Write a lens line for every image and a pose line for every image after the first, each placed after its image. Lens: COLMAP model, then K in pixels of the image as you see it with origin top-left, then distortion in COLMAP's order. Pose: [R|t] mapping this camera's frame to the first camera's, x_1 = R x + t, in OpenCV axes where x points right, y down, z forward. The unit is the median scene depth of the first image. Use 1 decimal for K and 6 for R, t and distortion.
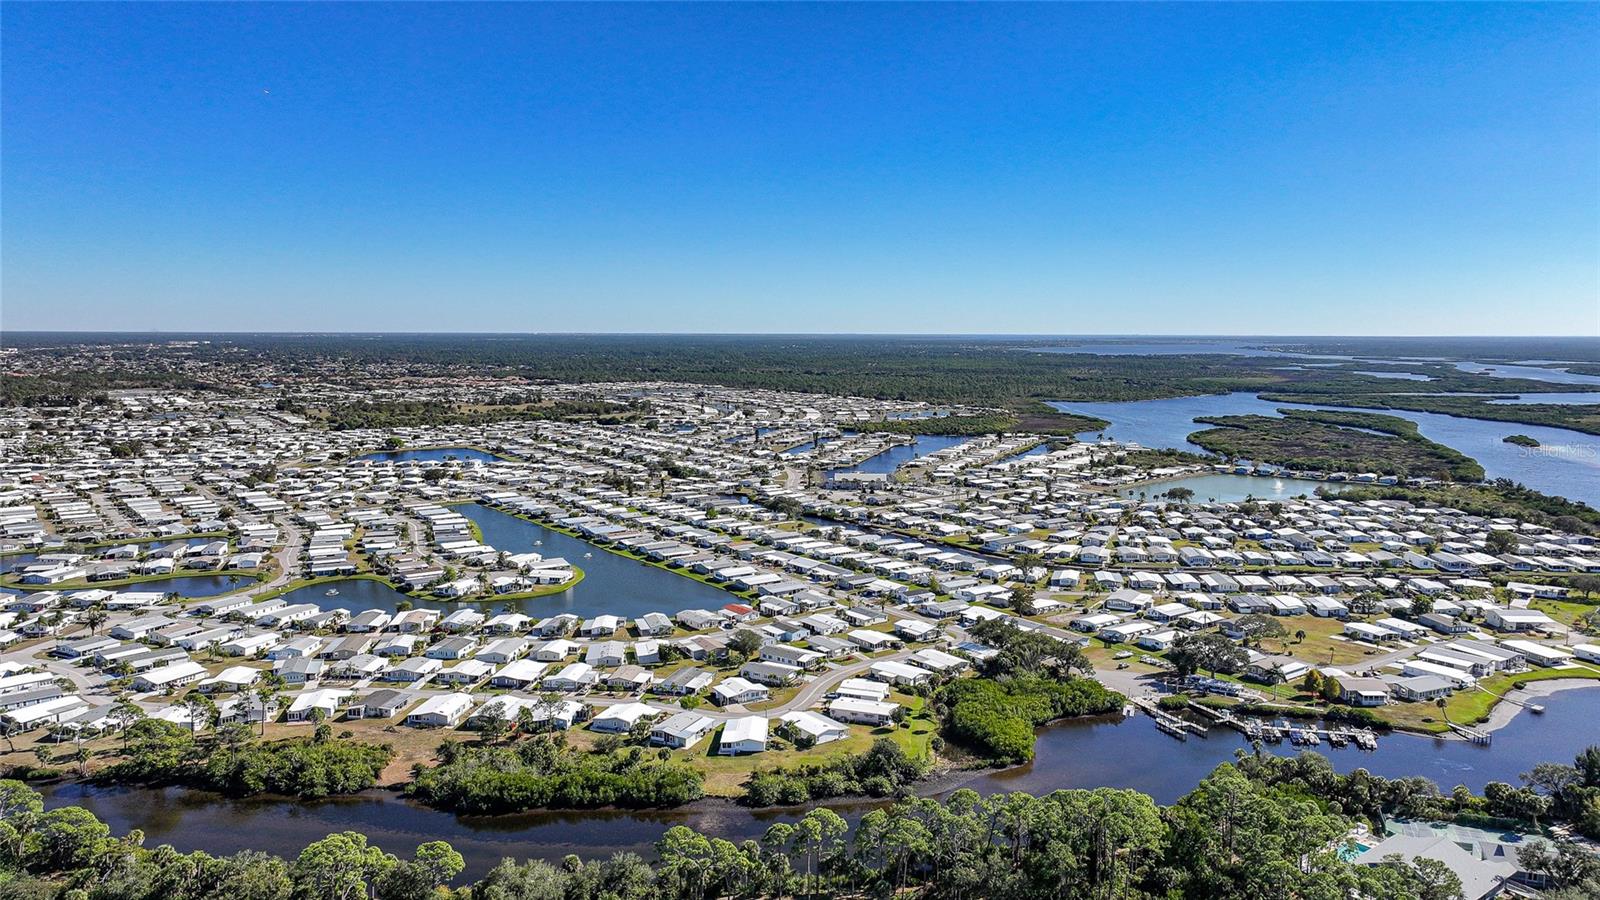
lens RADIAL K [[1115.6, 0, 810.9], [0, 1115.6, 450.1], [0, 0, 1]] dist [0.004020, 0.007195]
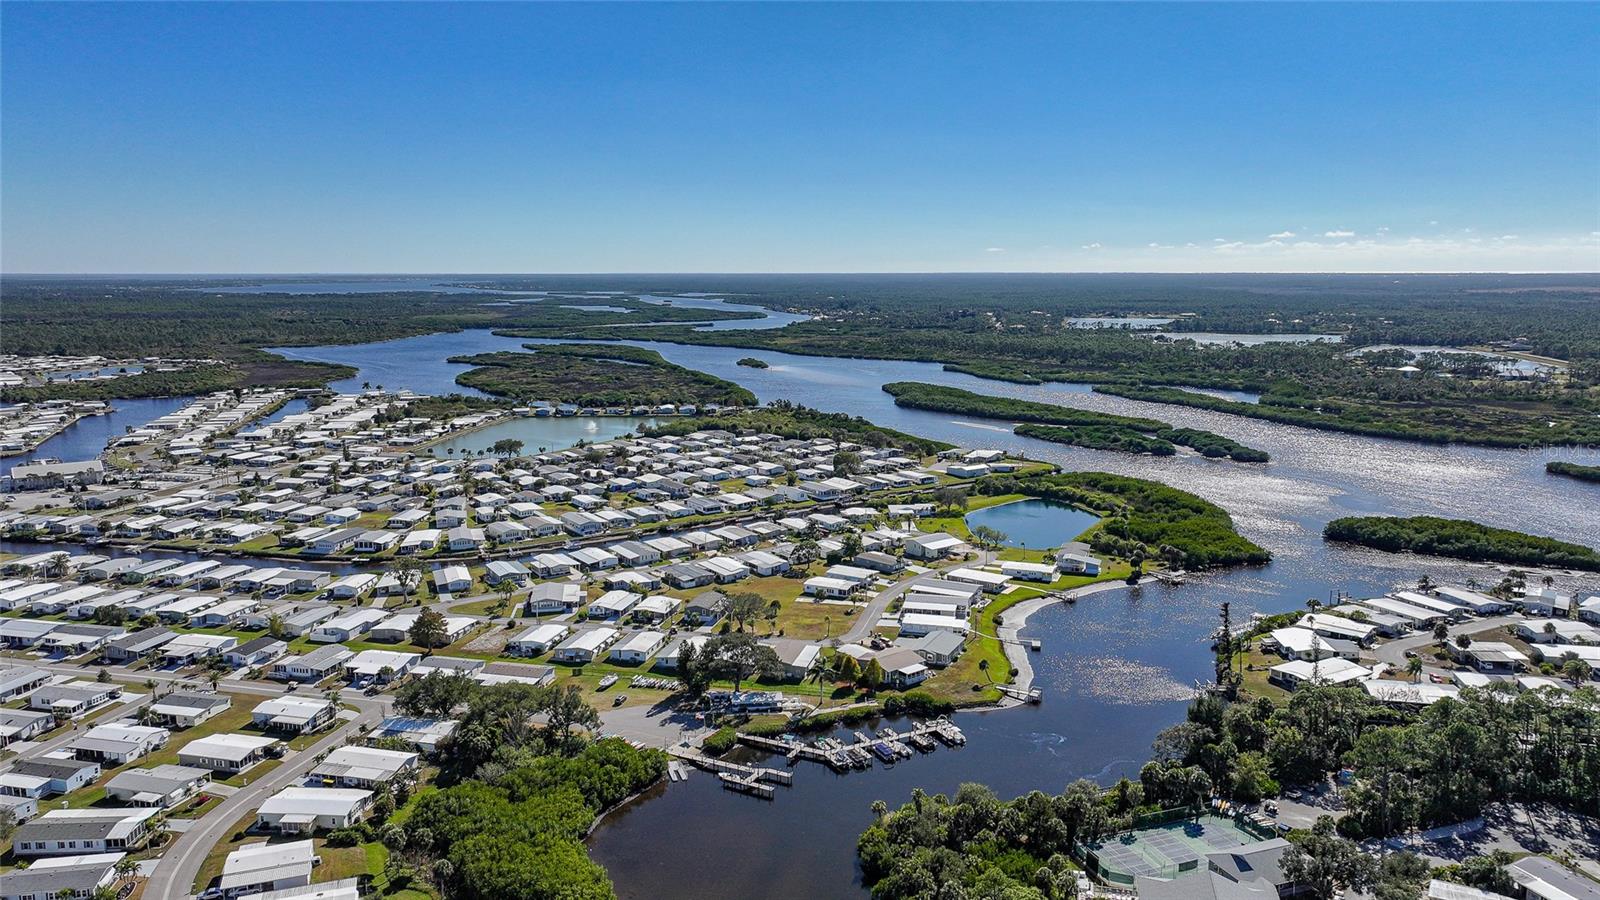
lens RADIAL K [[1115.6, 0, 796.0], [0, 1115.6, 442.9], [0, 0, 1]] dist [0.004020, 0.007195]
pose [[0.771908, -0.101499, 0.627579, -0.069962], [0.071605, 0.994772, 0.072813, -0.018797], [-0.631688, -0.011267, 0.775141, 0.334083]]
